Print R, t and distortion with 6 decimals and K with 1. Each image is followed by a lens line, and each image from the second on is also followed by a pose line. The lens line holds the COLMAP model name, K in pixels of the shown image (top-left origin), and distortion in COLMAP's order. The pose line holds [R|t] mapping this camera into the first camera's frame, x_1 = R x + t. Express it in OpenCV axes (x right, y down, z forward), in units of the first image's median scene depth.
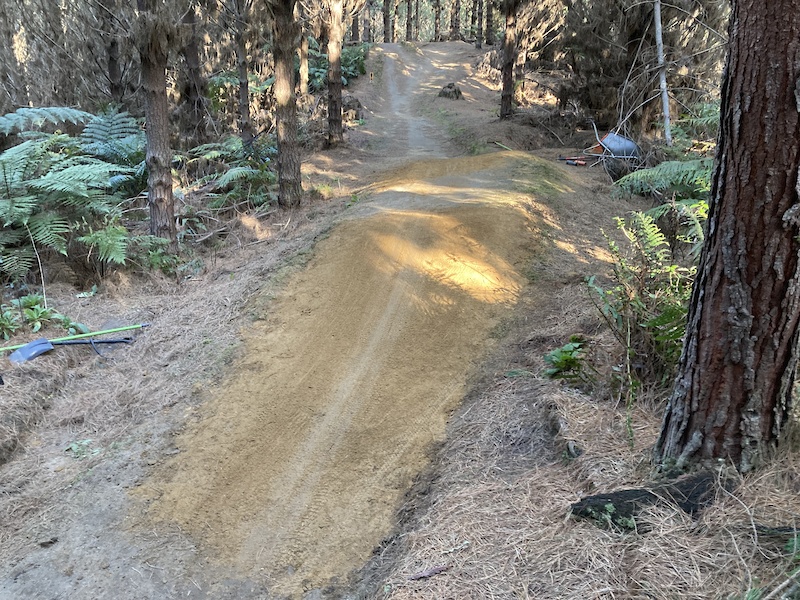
lens RADIAL K [[644.2, 0, 382.6], [0, 644.2, 303.4], [0, 0, 1]] dist [0.022944, -0.003573]
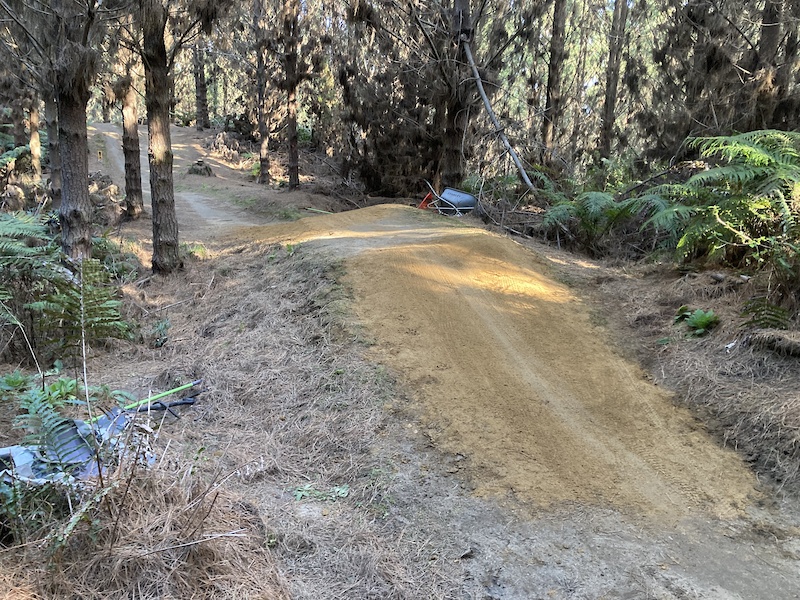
lens RADIAL K [[644.2, 0, 382.6], [0, 644.2, 303.4], [0, 0, 1]] dist [0.022944, -0.003573]
pose [[0.888229, -0.093211, 0.449845, -0.593216], [0.149653, 0.984496, -0.091499, 0.053077], [-0.434342, 0.148593, 0.888407, 0.114675]]
